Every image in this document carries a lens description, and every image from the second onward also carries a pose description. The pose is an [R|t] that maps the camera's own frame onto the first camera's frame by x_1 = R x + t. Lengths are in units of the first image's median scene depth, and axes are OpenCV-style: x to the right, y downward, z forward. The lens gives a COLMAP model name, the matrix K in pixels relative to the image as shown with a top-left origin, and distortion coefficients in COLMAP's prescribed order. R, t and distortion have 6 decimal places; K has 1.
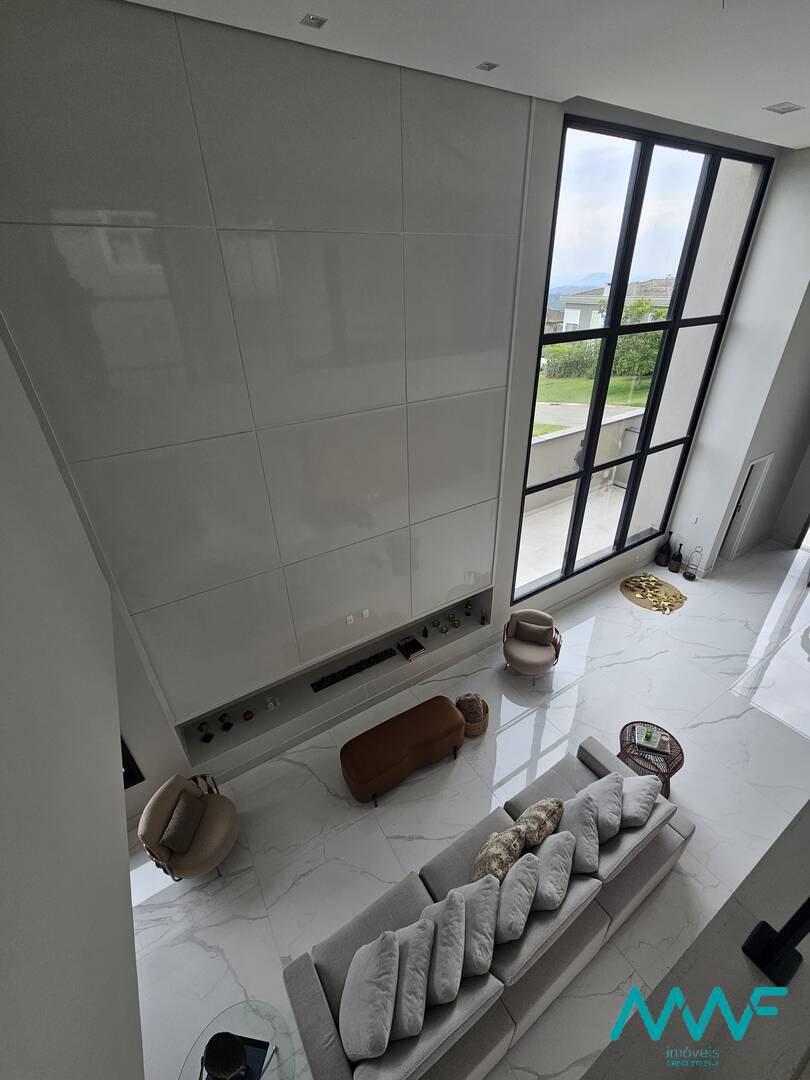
lens RADIAL K [[441.8, 0, 408.6], [0, 441.8, 538.0], [0, 0, 1]] dist [-0.002075, 0.000095]
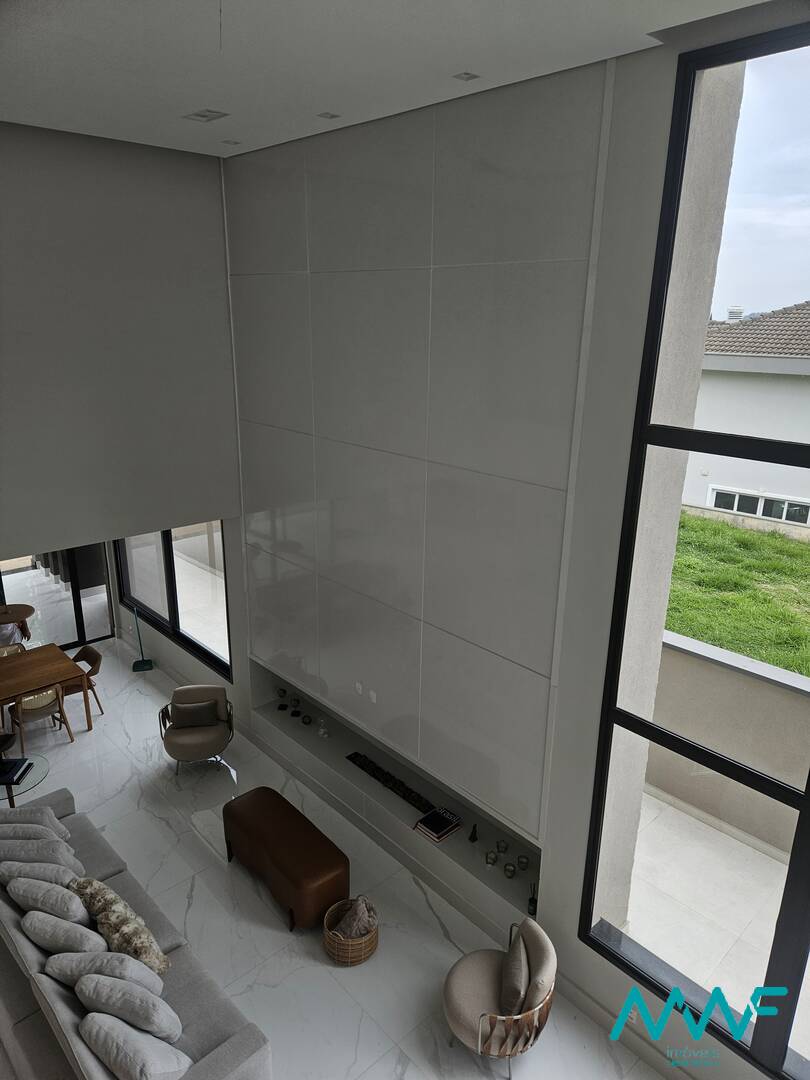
lens RADIAL K [[729.5, 0, 409.0], [0, 729.5, 541.1], [0, 0, 1]] dist [0.029749, 0.002462]
pose [[0.185674, 0.326211, -0.926883, 0.934626], [-0.506210, 0.840235, 0.194311, -0.315024], [0.842185, 0.433119, 0.321141, 0.466592]]
